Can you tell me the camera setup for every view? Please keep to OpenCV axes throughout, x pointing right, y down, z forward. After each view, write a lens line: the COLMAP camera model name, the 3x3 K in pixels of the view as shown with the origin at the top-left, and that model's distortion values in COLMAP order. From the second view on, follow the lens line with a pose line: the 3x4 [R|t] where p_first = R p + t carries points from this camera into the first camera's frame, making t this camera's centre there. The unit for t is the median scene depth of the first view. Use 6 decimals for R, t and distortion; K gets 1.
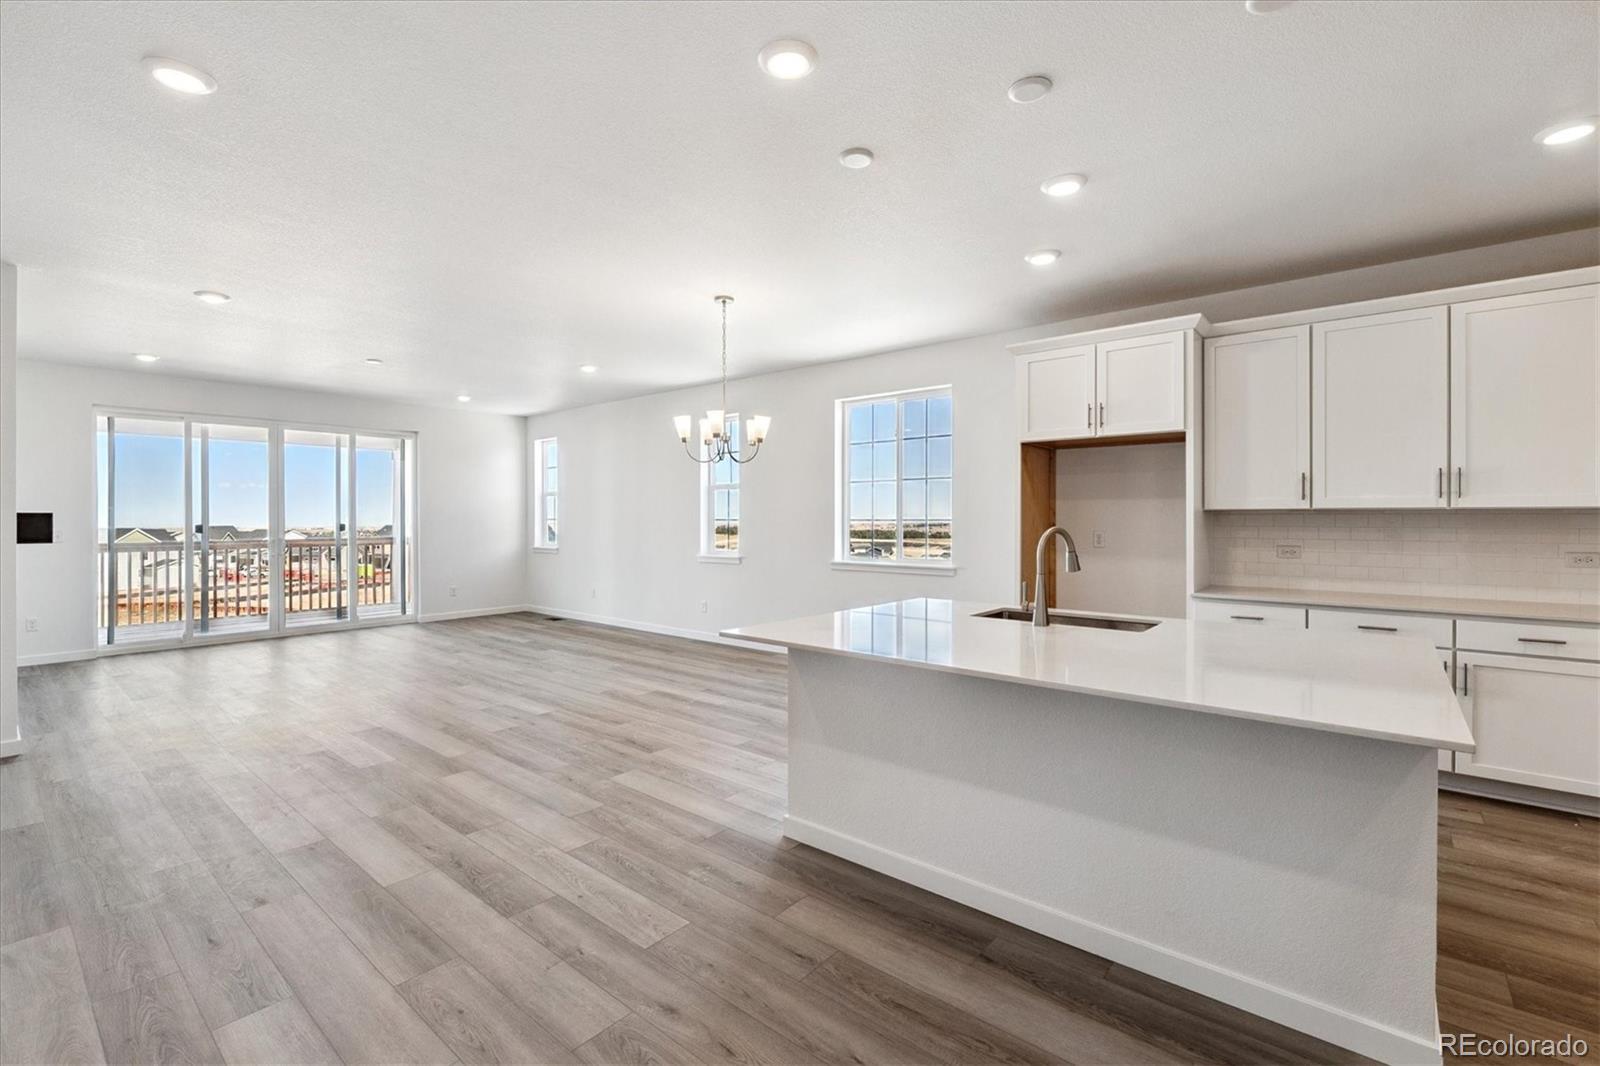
lens RADIAL K [[702.8, 0, 803.6], [0, 702.8, 519.4], [0, 0, 1]] dist [-0.004535, -0.002206]
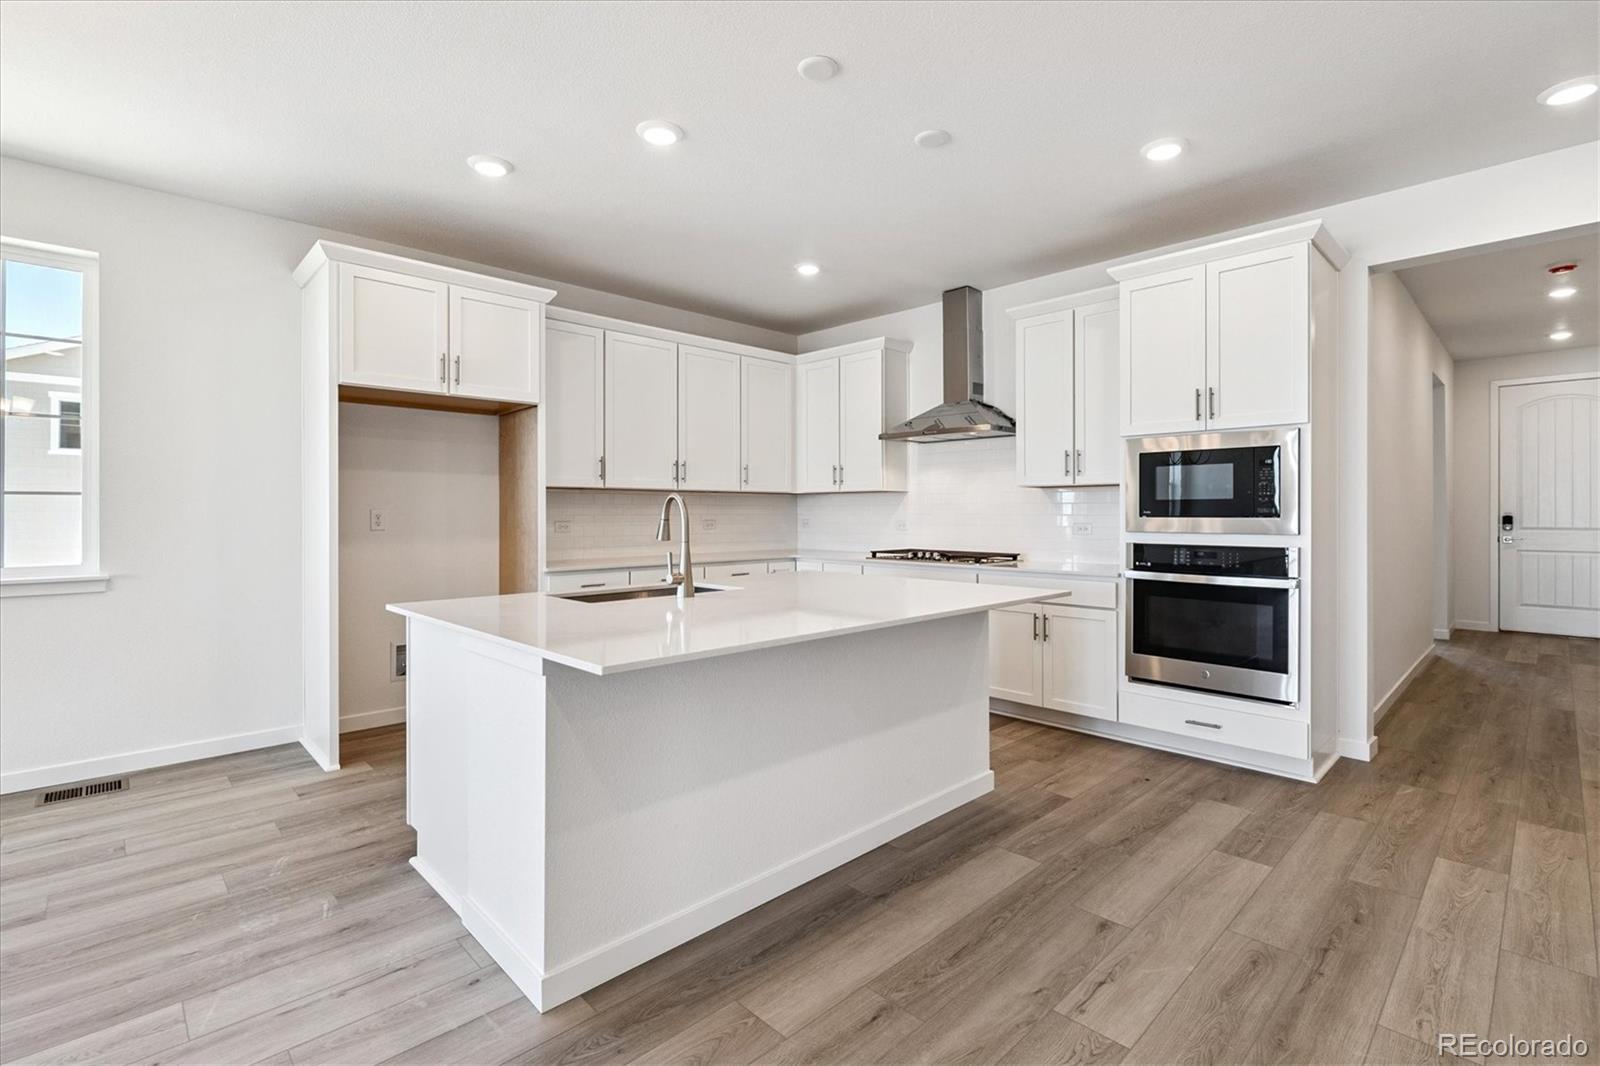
lens RADIAL K [[735.2, 0, 796.8], [0, 735.2, 511.5], [0, 0, 1]] dist [-0.005597, 0.000195]
pose [[0.108452, 0.003723, 0.994095, -0.386092], [0.005204, 0.999977, -0.004313, 0.026234], [-0.994088, 0.005641, 0.108430, 0.460009]]
